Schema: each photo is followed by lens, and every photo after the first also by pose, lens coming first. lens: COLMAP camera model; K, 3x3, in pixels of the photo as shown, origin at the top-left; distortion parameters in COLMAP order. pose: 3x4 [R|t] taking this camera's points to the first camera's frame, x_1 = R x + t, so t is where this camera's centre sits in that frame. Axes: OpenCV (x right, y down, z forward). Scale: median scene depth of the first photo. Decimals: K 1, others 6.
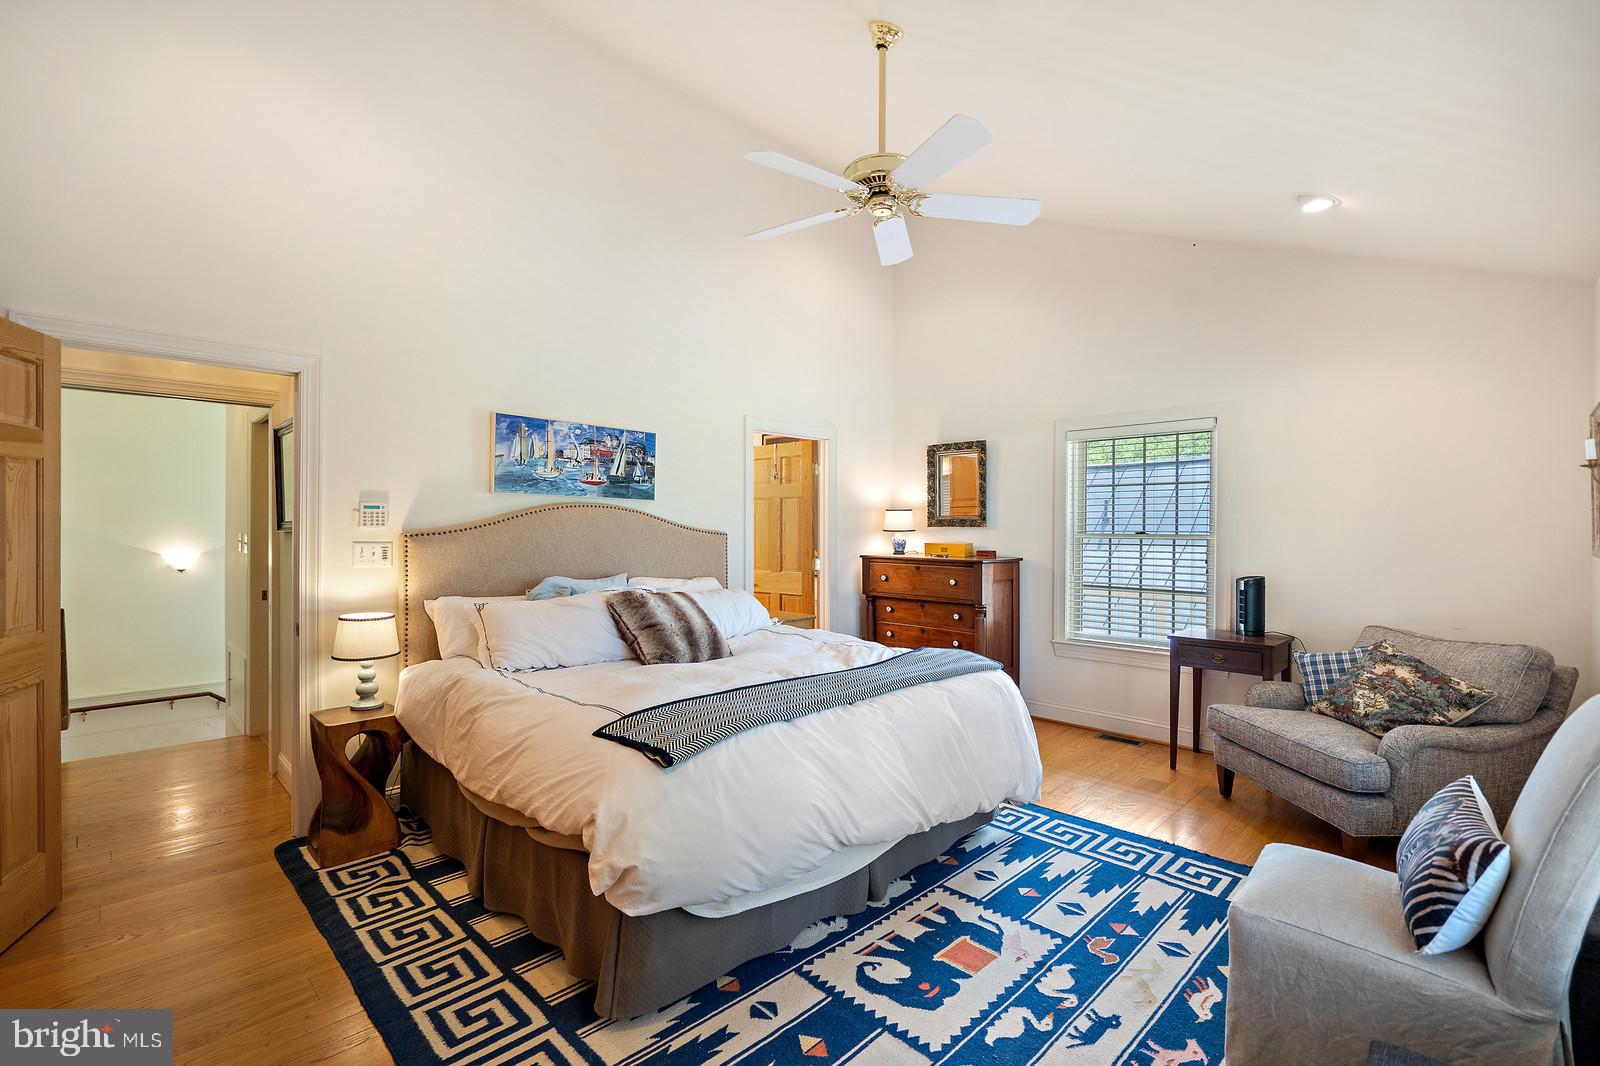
lens RADIAL K [[725.4, 0, 799.2], [0, 725.4, 531.9], [0, 0, 1]] dist [-0.003111, 0.002004]
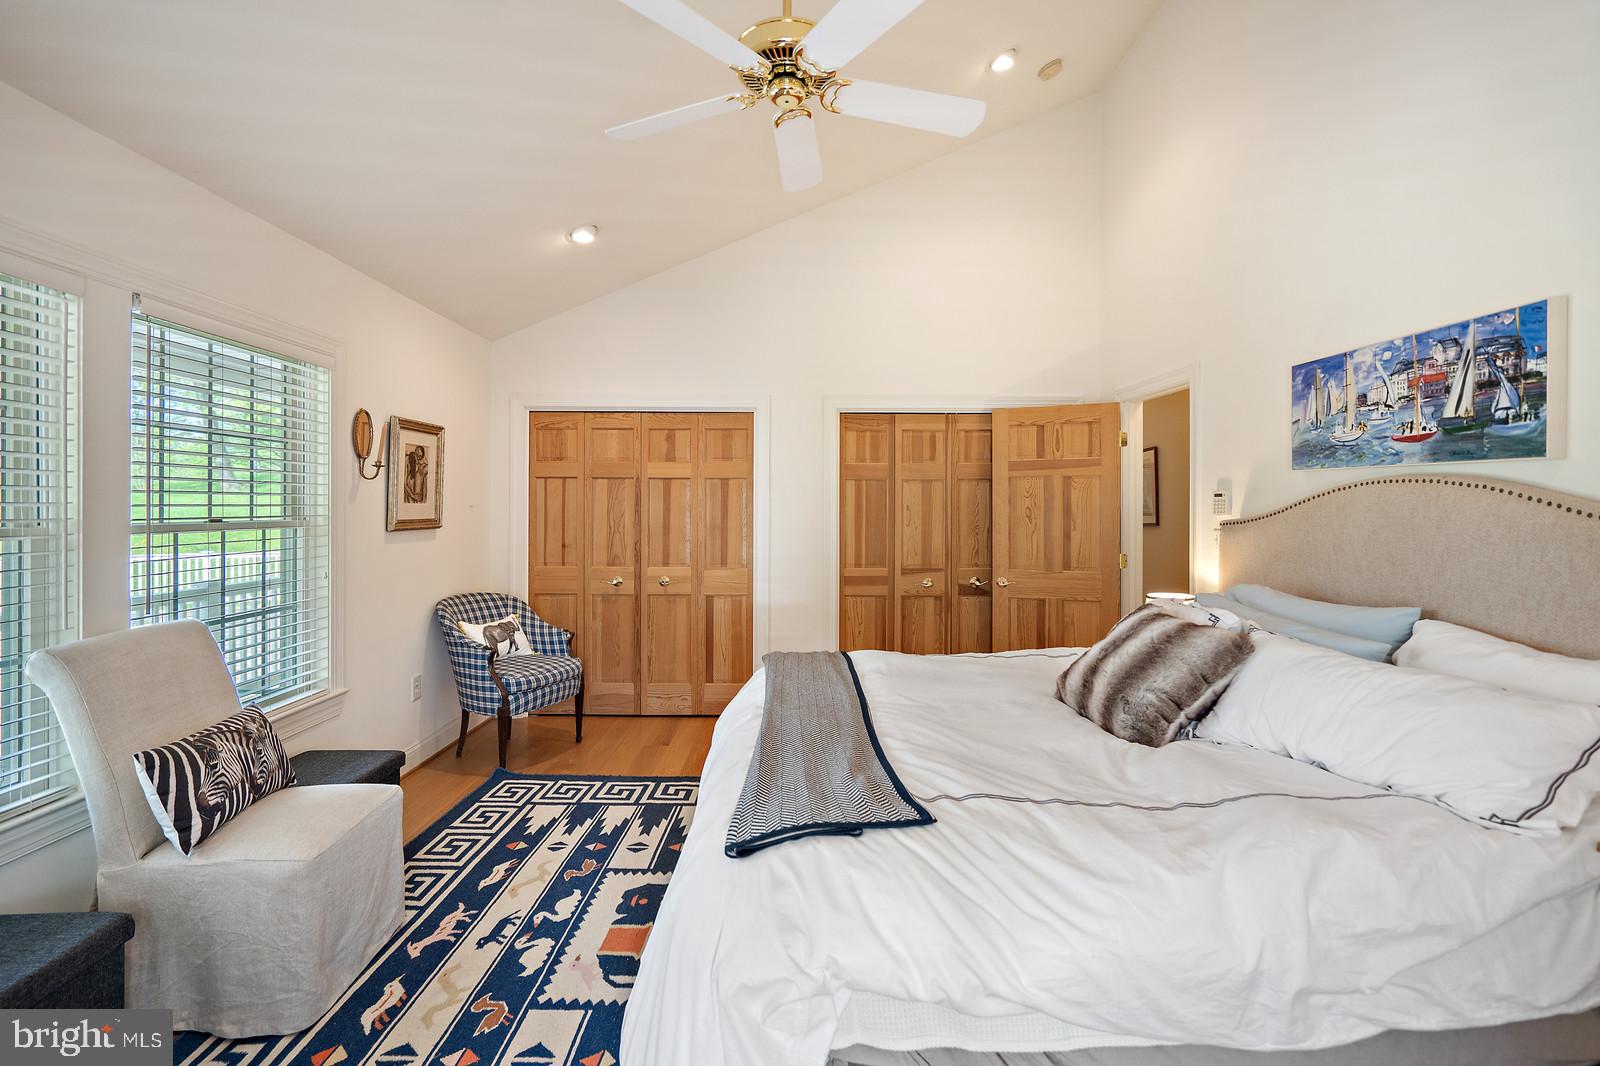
lens RADIAL K [[725.4, 0, 800.2], [0, 725.4, 504.9], [0, 0, 1]] dist [-0.003111, 0.002004]
pose [[-0.710143, -0.007111, -0.704022, 0.462809], [-0.010237, 0.999948, 0.000226, -0.012804], [0.703983, 0.007367, -0.710178, 1.125357]]
